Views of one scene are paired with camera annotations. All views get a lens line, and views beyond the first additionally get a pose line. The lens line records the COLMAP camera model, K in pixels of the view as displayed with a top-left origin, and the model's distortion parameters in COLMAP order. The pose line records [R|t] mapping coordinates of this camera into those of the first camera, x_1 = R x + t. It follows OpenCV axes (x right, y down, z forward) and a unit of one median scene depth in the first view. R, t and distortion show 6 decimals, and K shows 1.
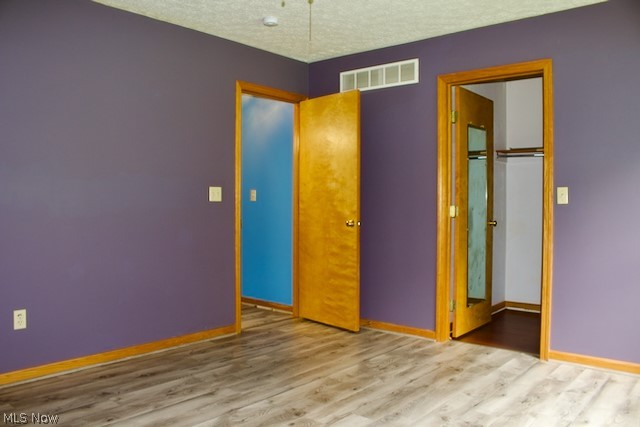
lens RADIAL K [[523.0, 0, 320.0], [0, 523.0, 213.5], [0, 0, 1]] dist [-0.163318, 0.123601]
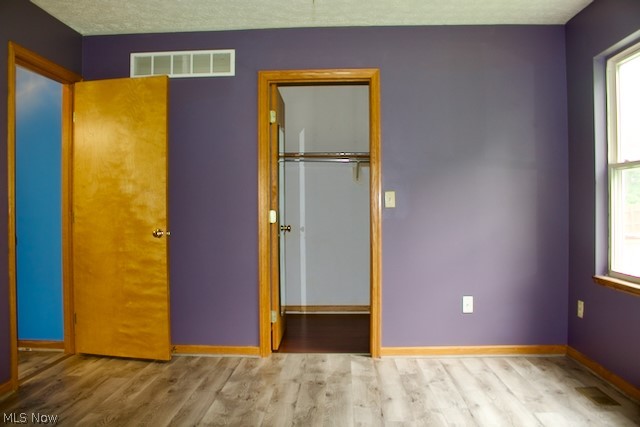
lens RADIAL K [[523.0, 0, 320.0], [0, 523.0, 213.5], [0, 0, 1]] dist [-0.163318, 0.123601]
pose [[0.791995, -0.016653, 0.610301, -0.240665], [0.020965, 0.999780, 0.000073, -0.007799], [-0.610168, 0.012737, 0.792170, 0.183854]]
